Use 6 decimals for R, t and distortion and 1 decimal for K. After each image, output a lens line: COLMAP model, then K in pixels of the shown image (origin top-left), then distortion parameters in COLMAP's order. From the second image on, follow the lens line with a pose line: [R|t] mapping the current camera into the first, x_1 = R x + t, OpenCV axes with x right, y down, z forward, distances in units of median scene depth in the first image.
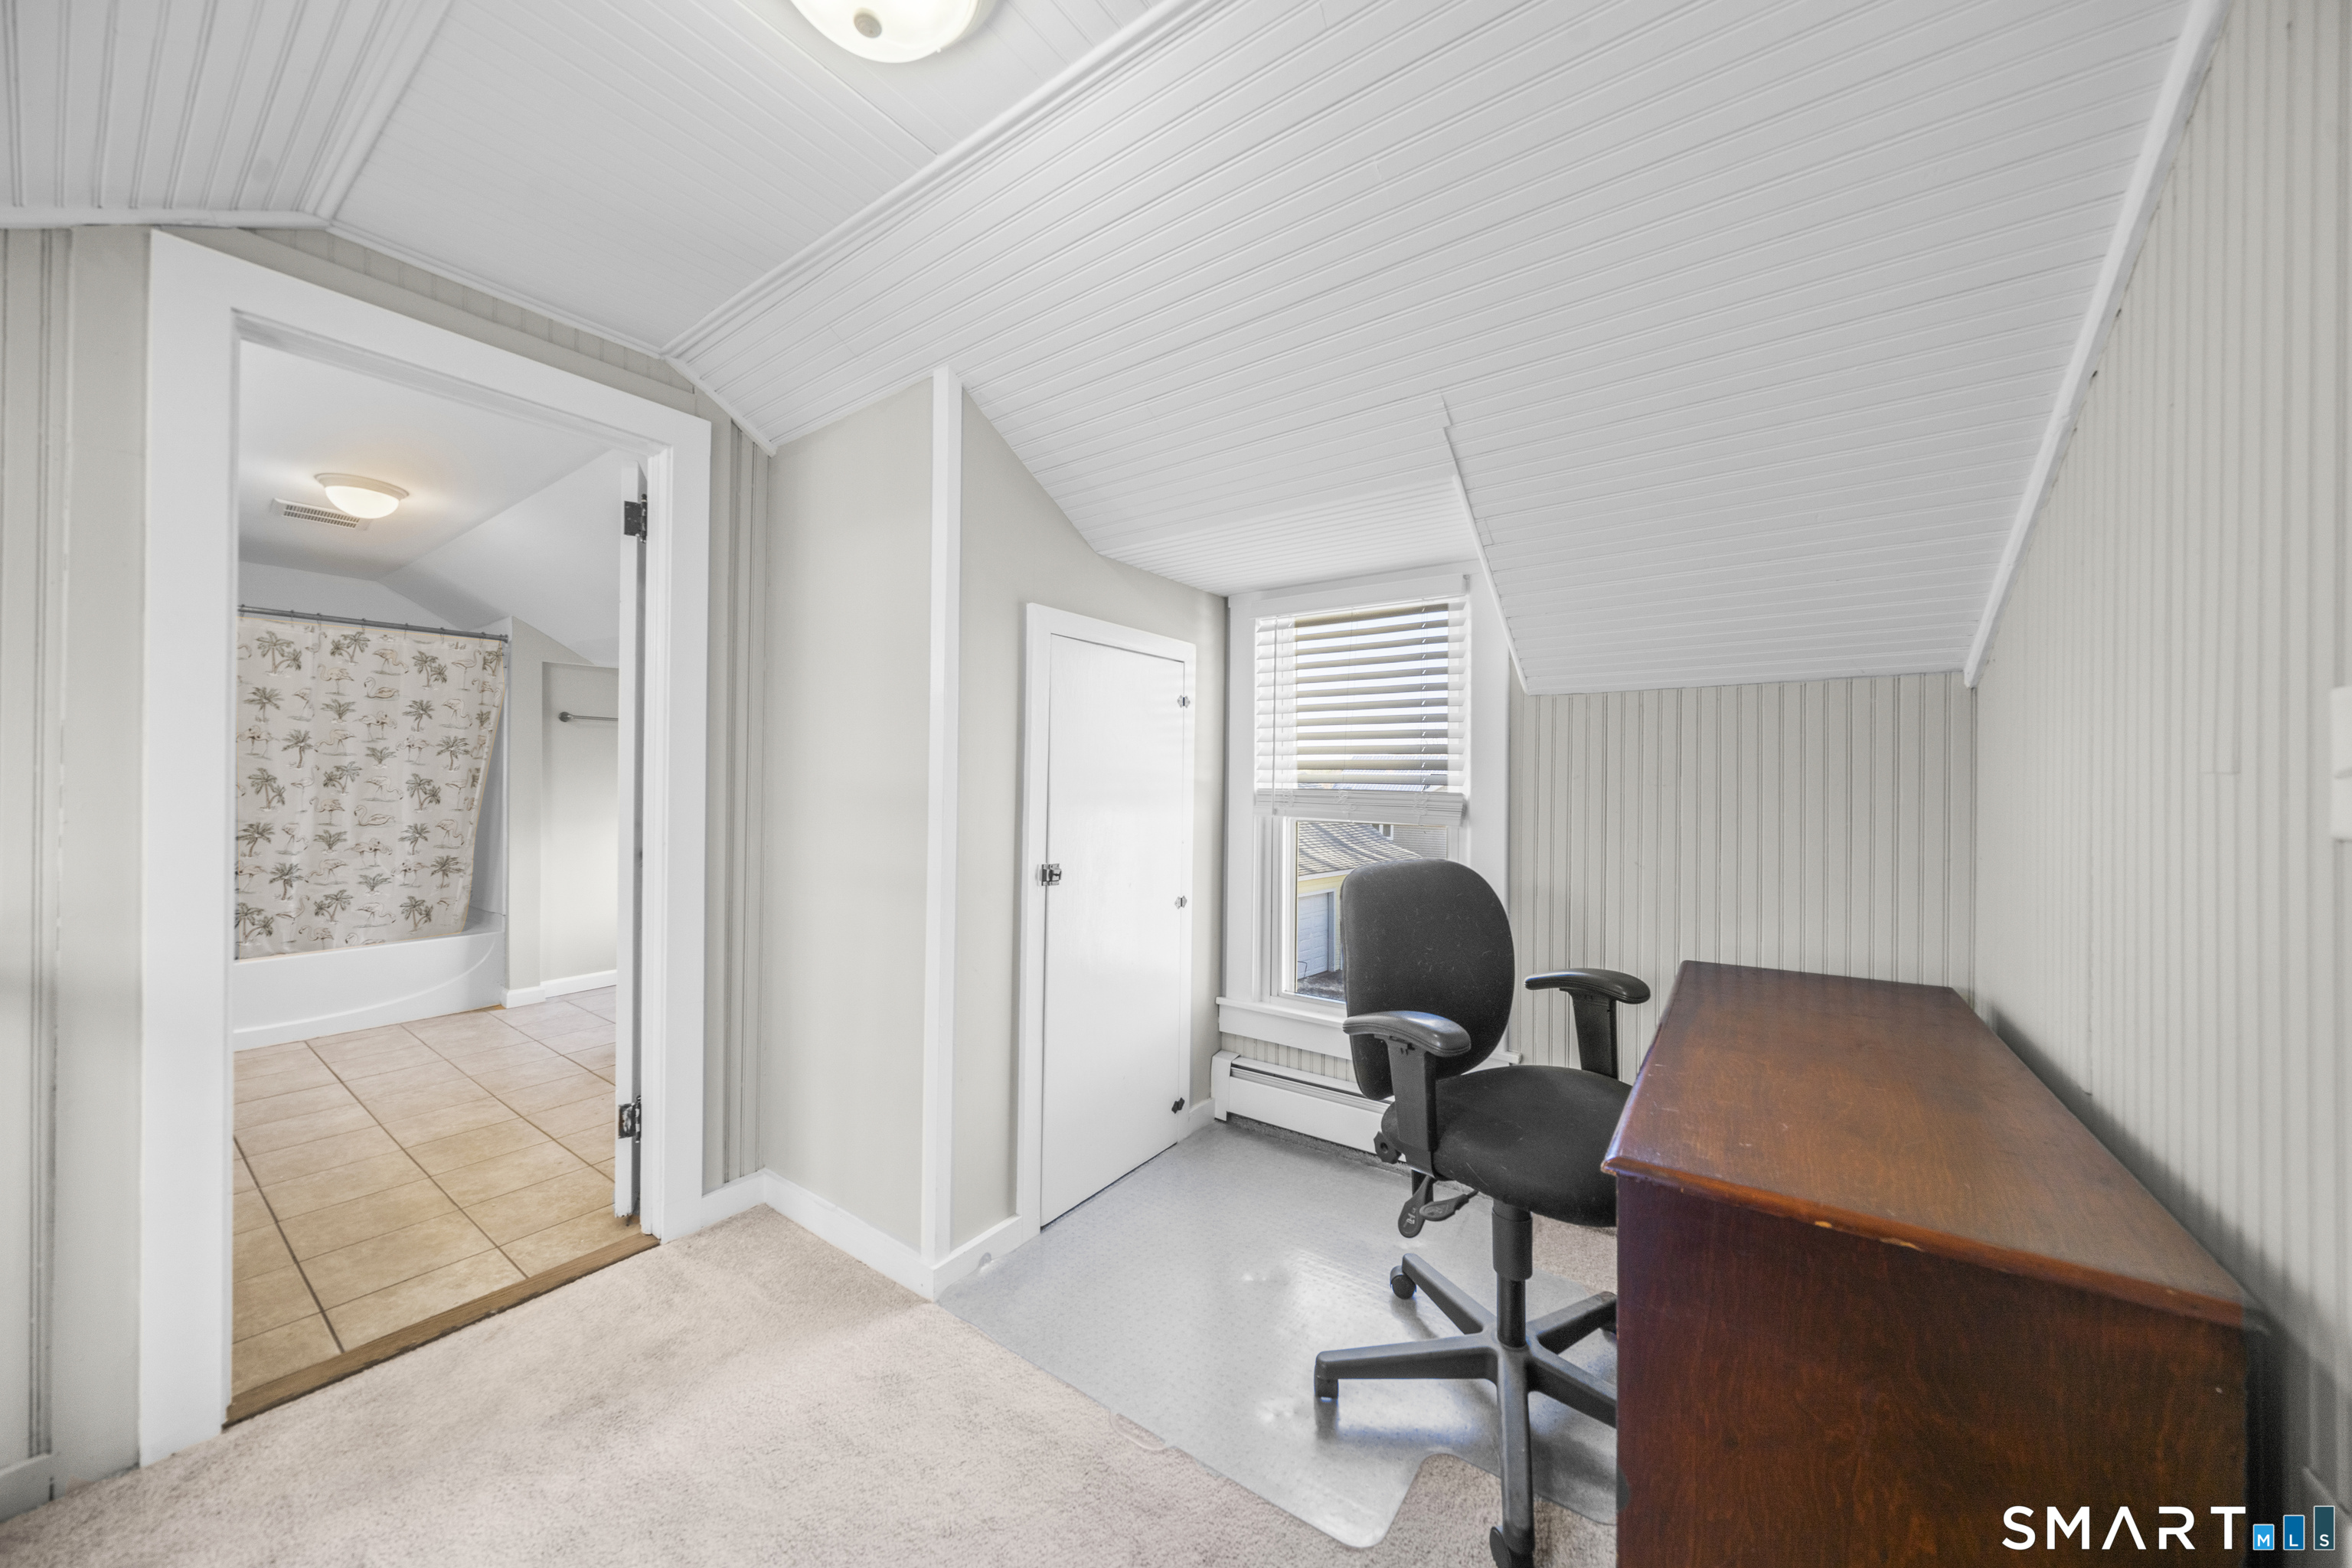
lens RADIAL K [[816.1, 0, 1174.1], [0, 816.1, 775.7], [0, 0, 1]] dist [-0.005654, 0.000373]
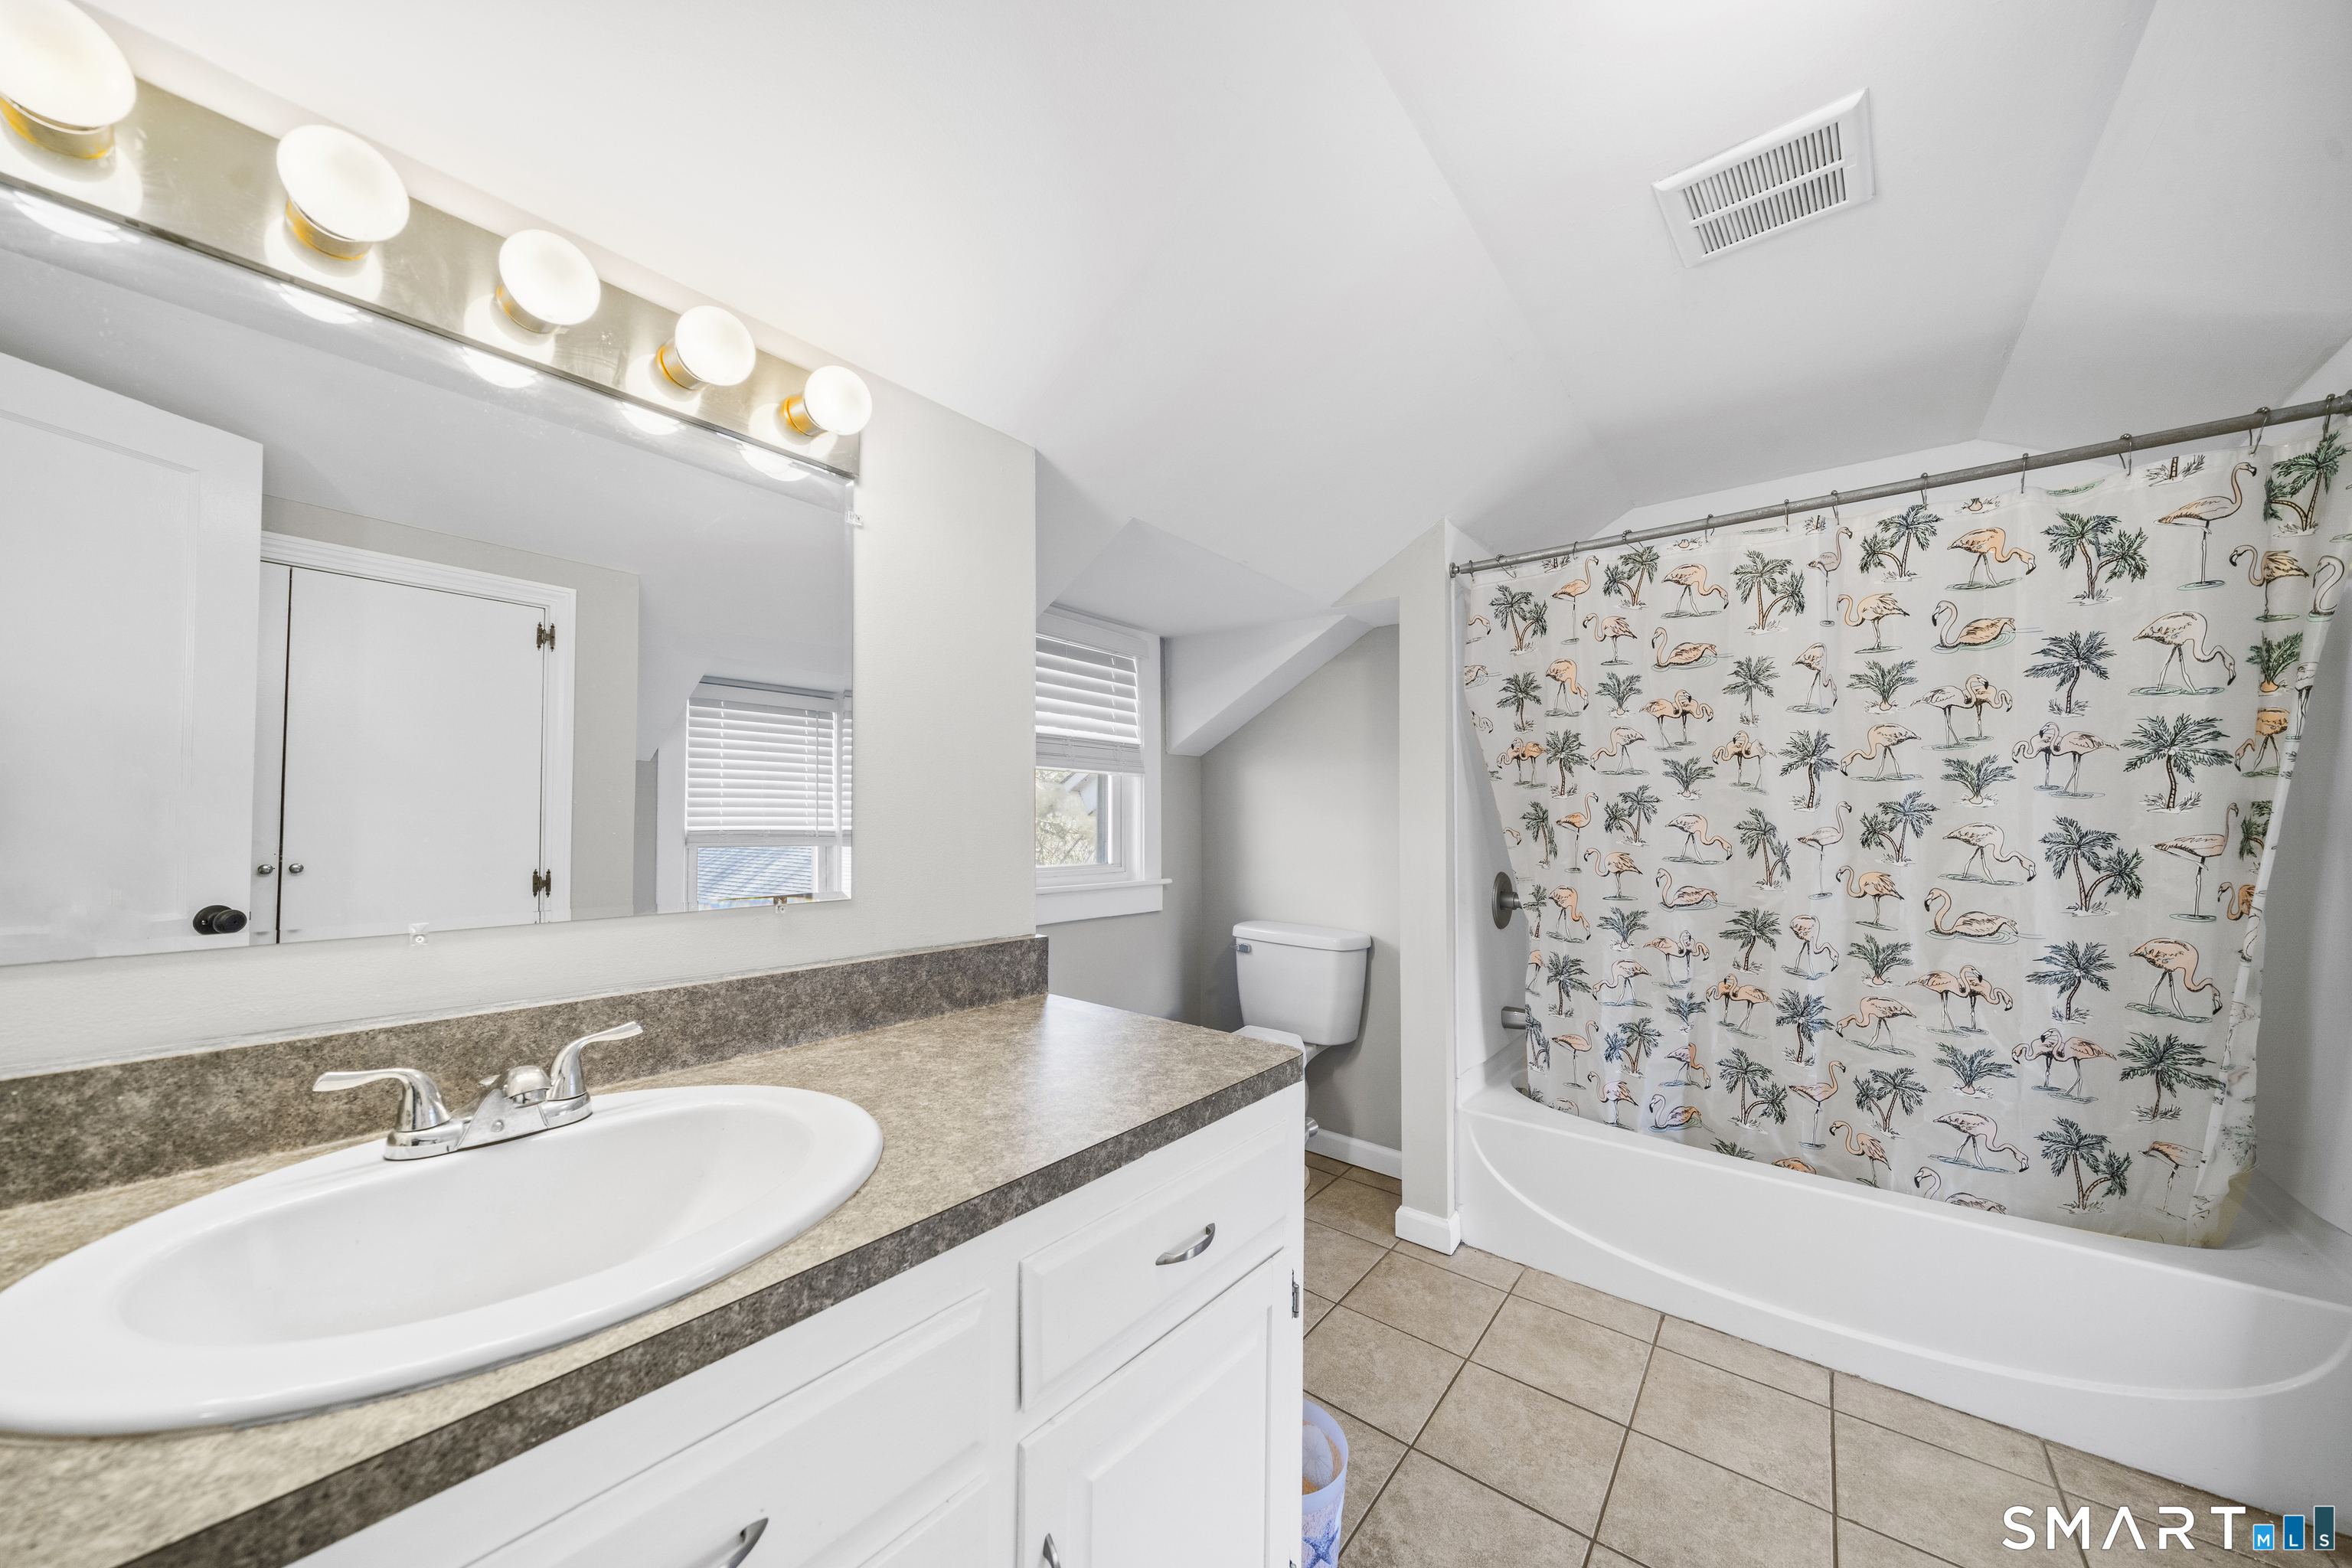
lens RADIAL K [[816.1, 0, 1172.7], [0, 816.1, 796.4], [0, 0, 1]] dist [-0.005654, 0.000373]
pose [[-0.071977, -0.034920, -0.996795, -0.512947], [-0.001342, 0.999389, -0.034914, 0.001310], [0.997405, -0.001175, -0.071980, 0.601317]]
